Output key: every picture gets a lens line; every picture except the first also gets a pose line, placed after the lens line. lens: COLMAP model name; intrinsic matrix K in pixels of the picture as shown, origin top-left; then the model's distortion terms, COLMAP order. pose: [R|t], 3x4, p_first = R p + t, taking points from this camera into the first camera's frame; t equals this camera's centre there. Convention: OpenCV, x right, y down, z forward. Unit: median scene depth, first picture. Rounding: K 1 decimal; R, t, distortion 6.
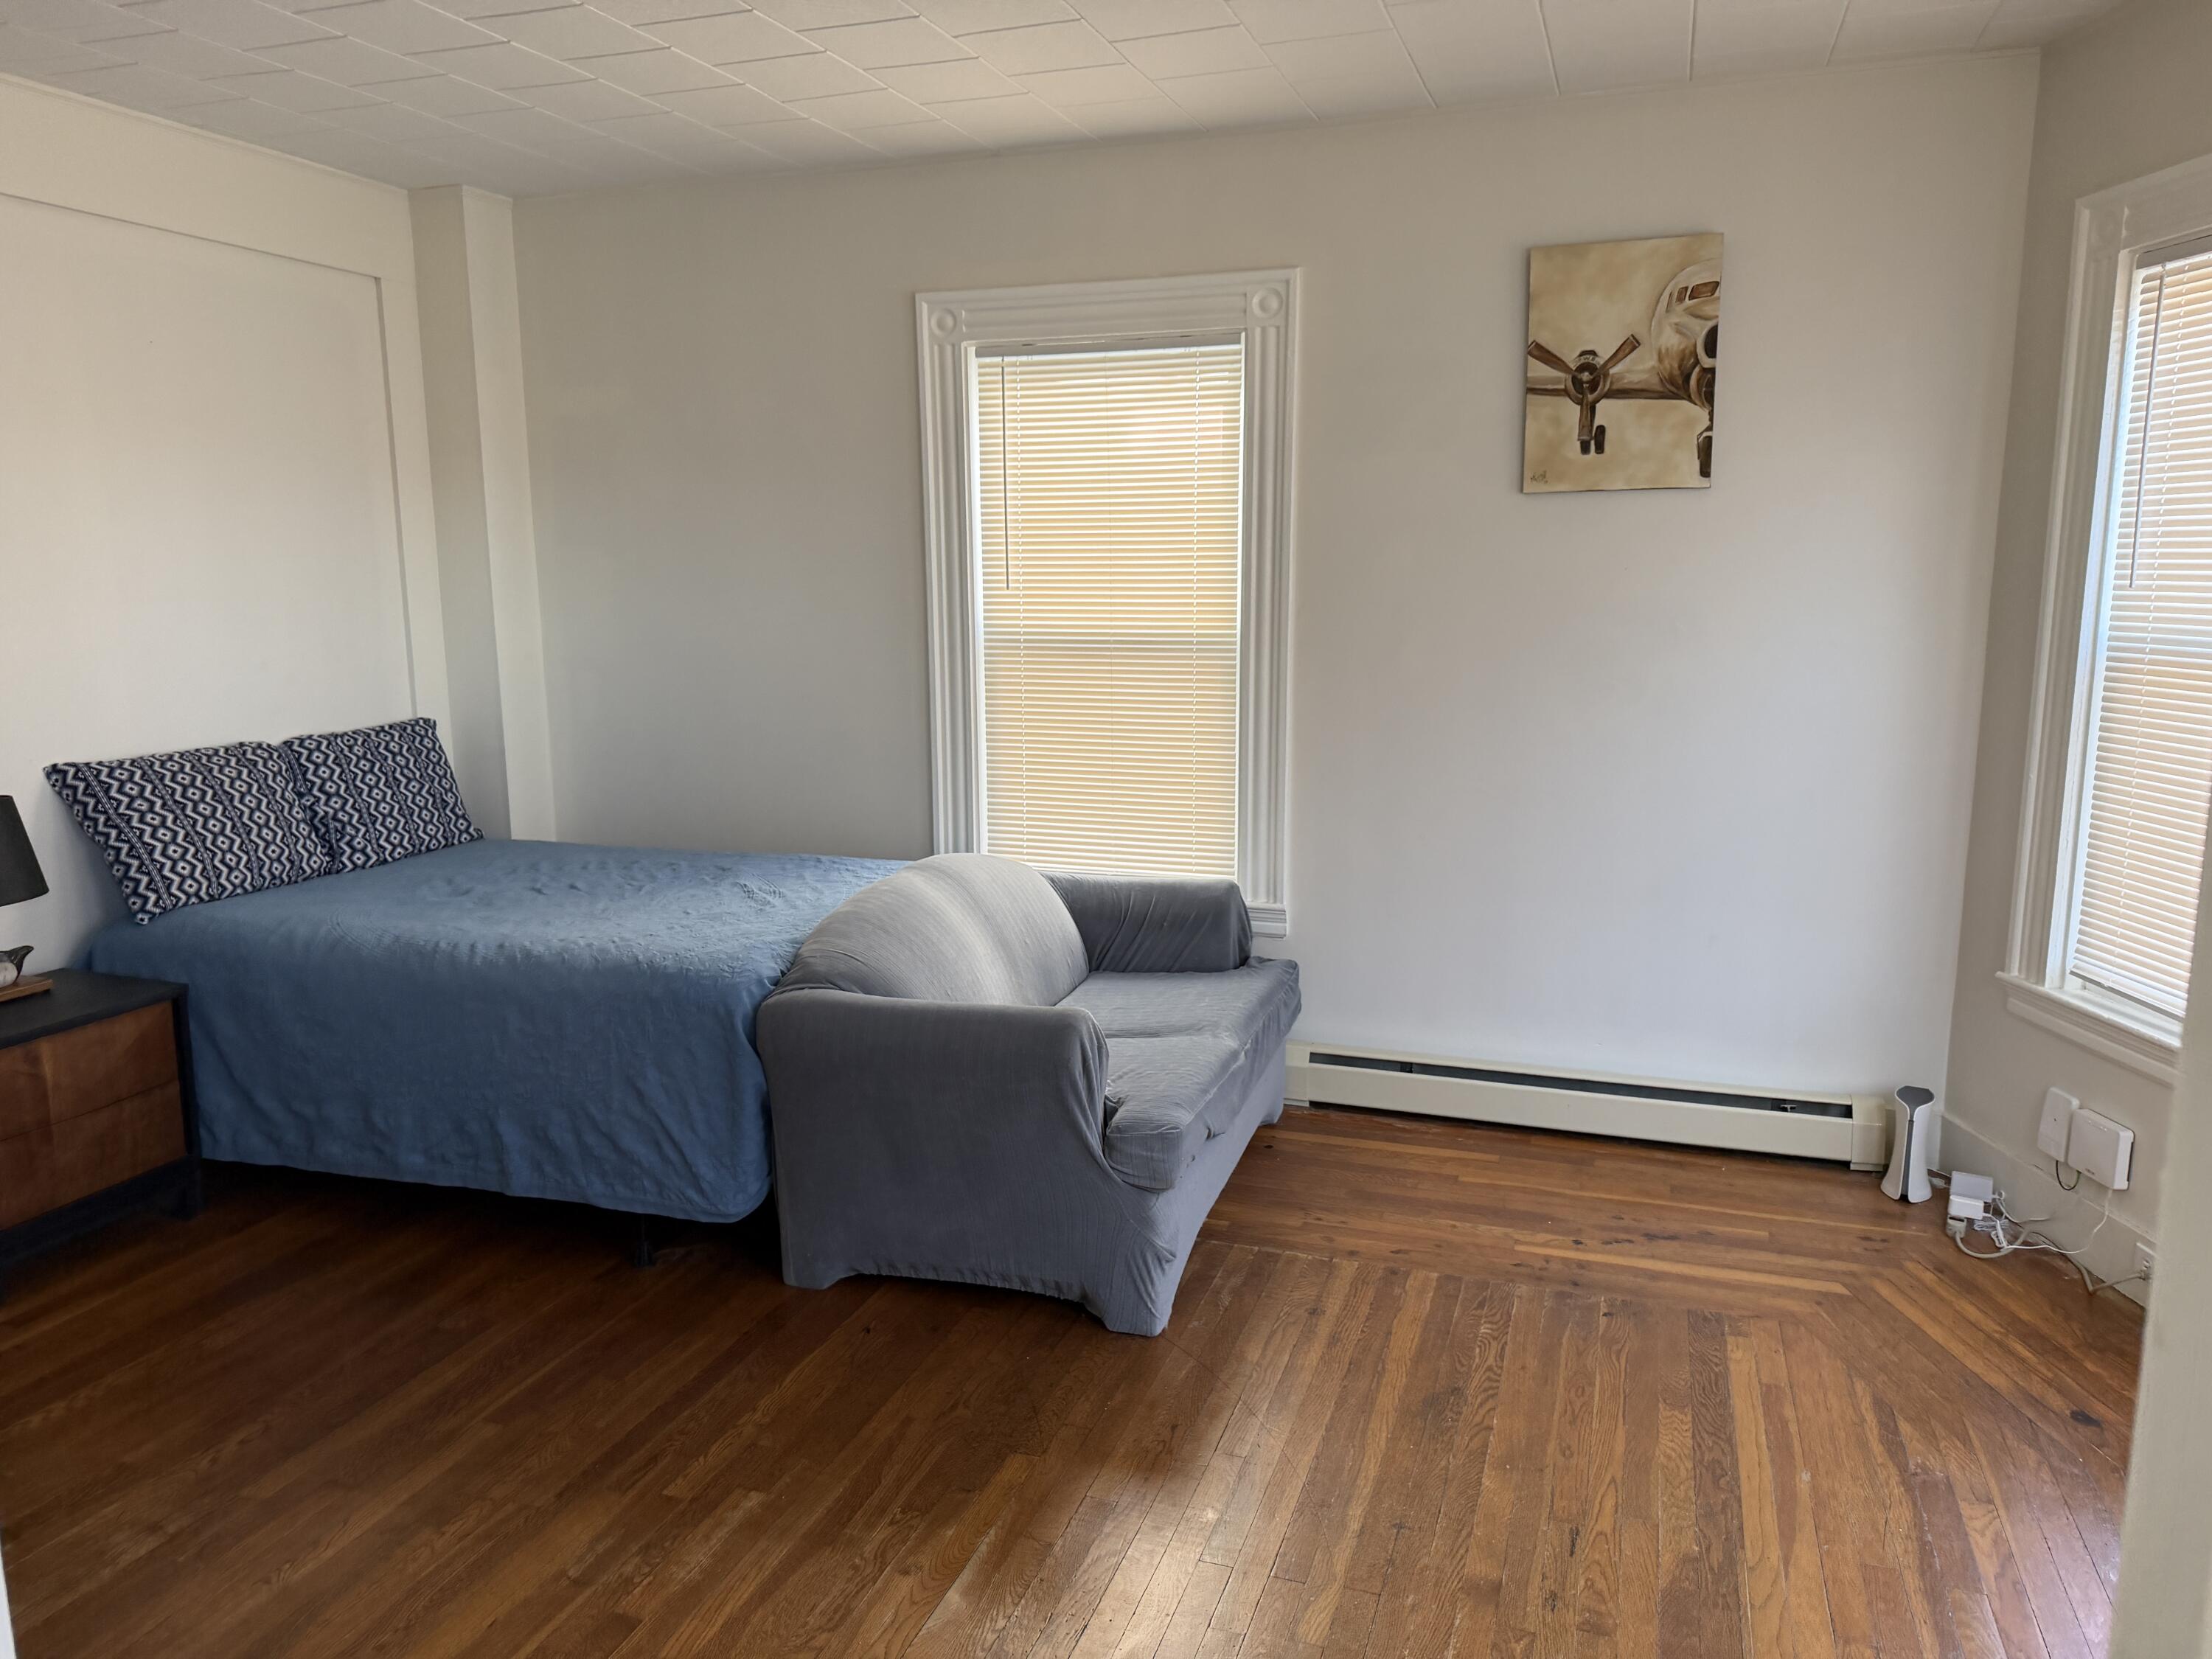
lens RADIAL K [[1536.8, 0, 1118.2], [0, 1536.8, 840.6], [0, 0, 1]] dist [0.134189, -0.225417]
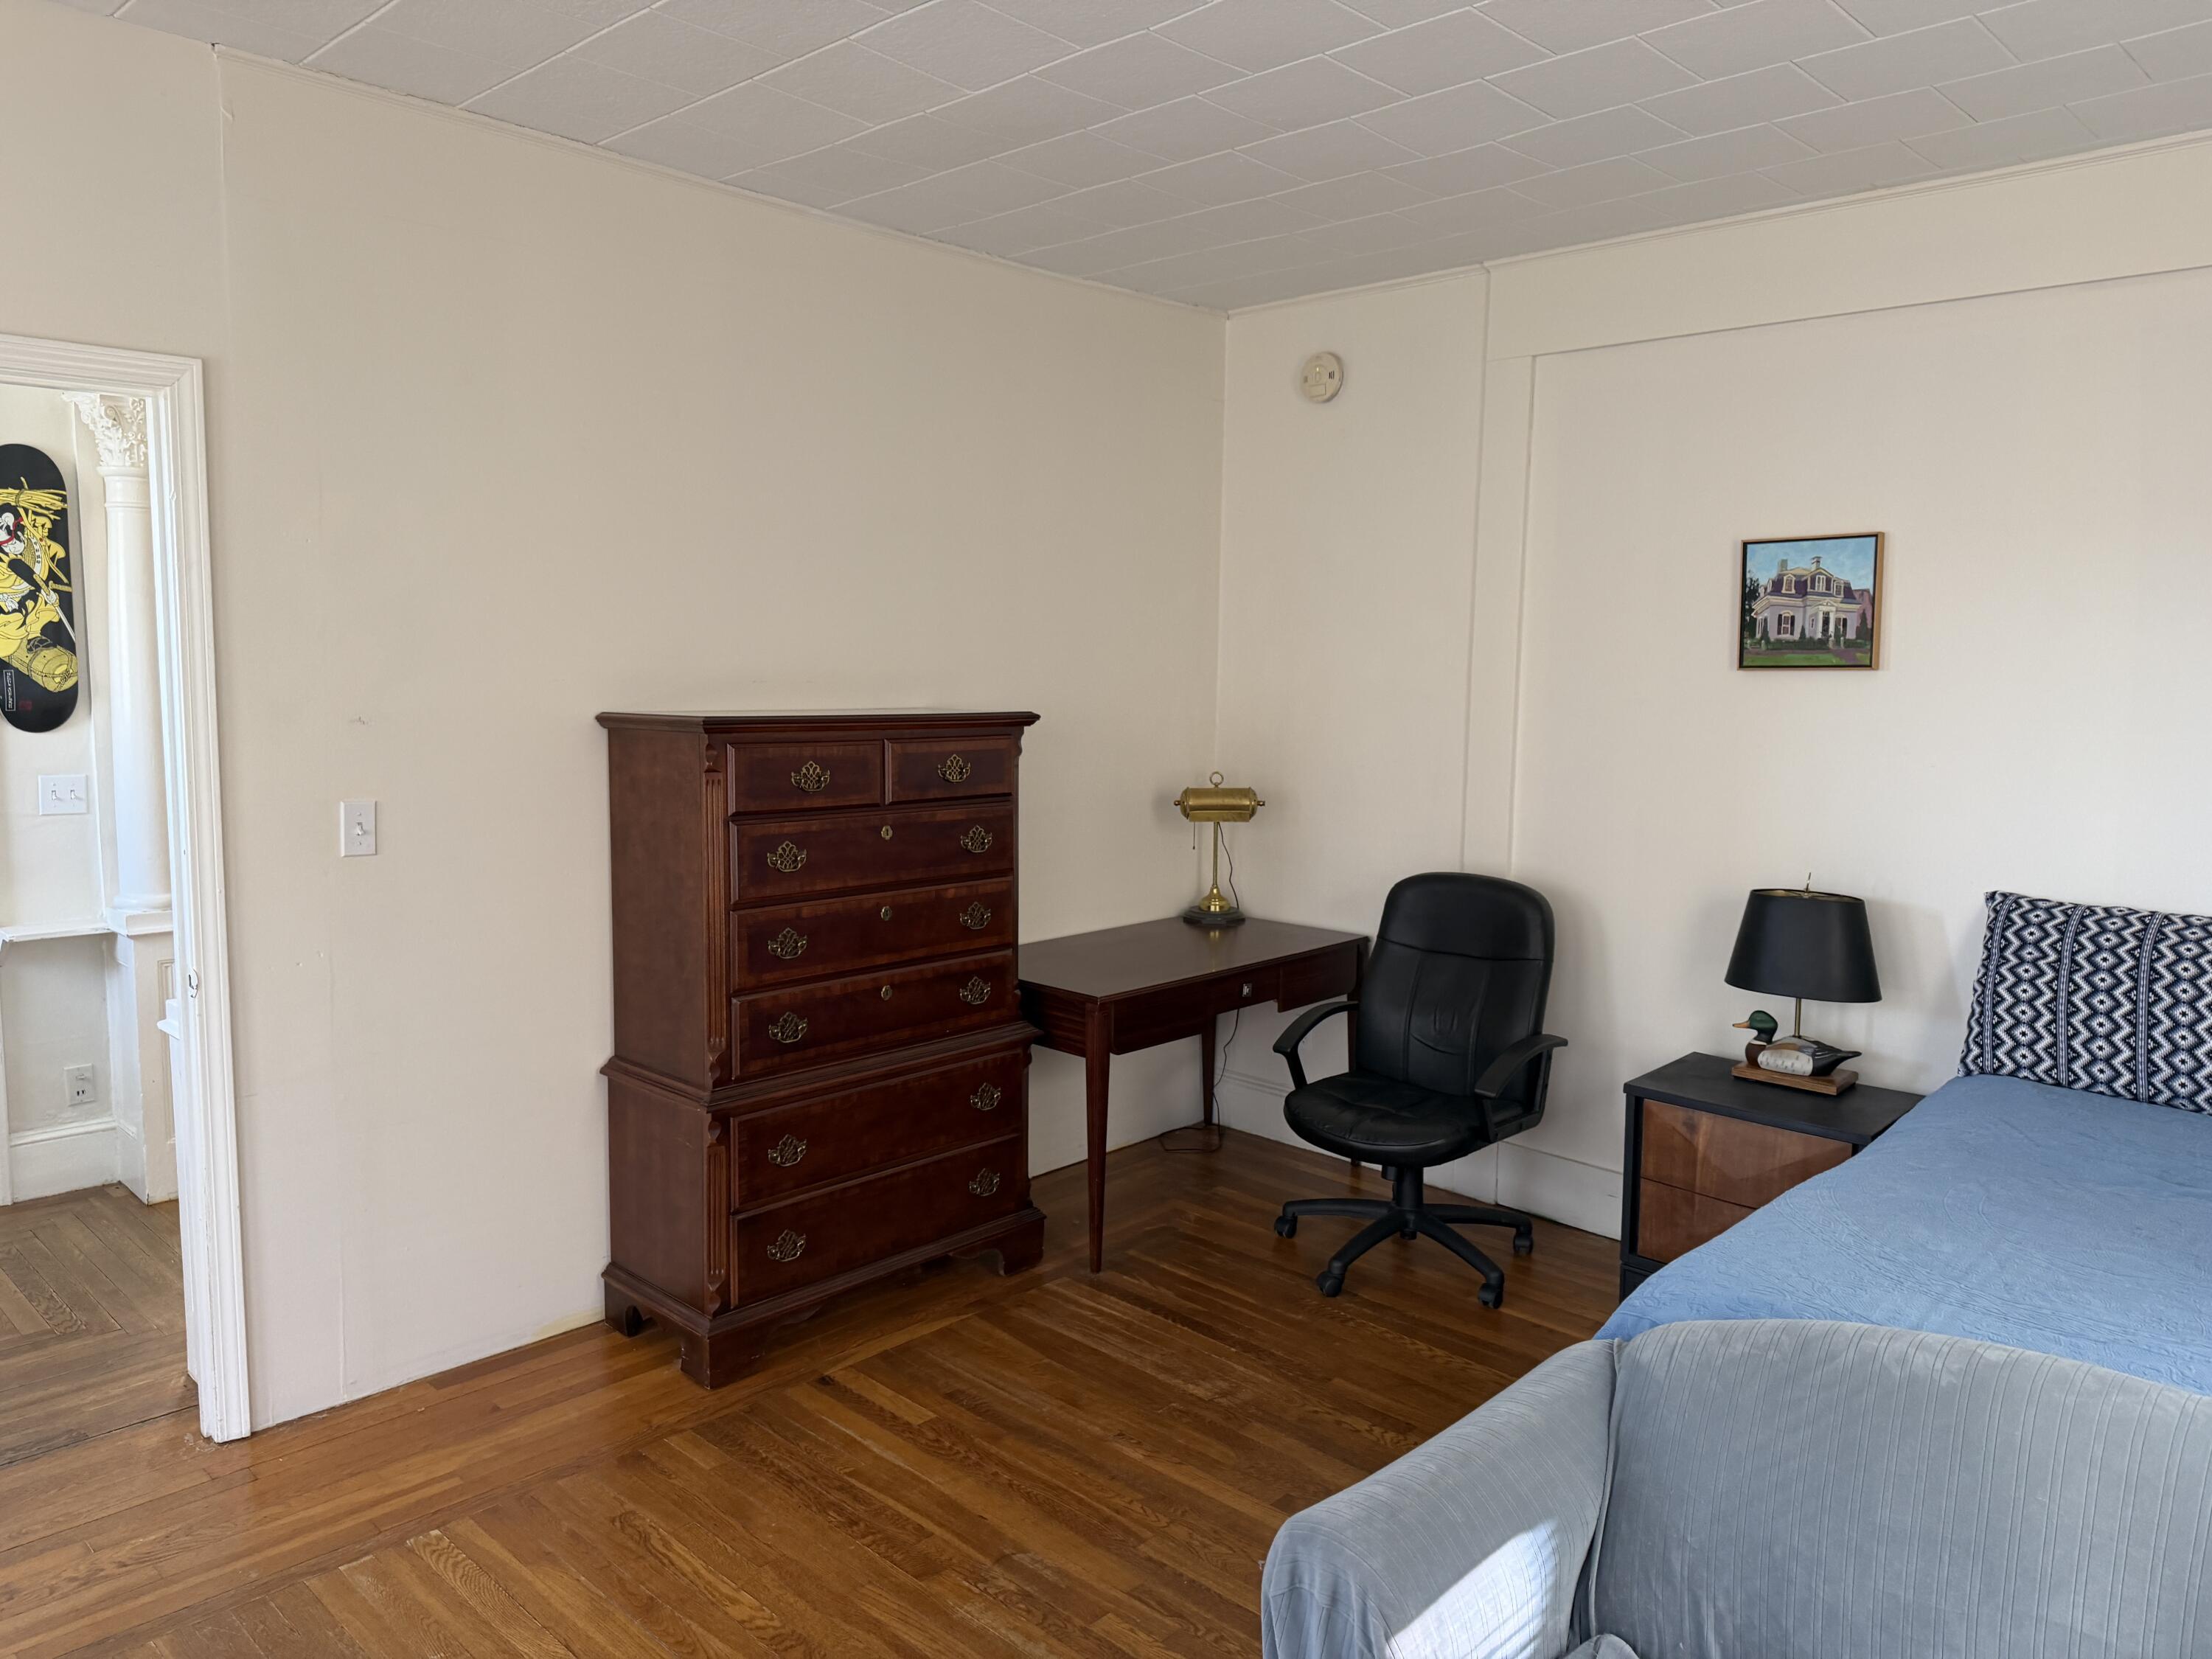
lens RADIAL K [[1536.8, 0, 1118.2], [0, 1536.8, 840.6], [0, 0, 1]] dist [0.134189, -0.225417]
pose [[-0.429401, 0.081704, -0.899410, 0.375853], [-0.176119, 0.969203, 0.172127, -0.145754], [0.885775, 0.232314, -0.401788, 0.910161]]
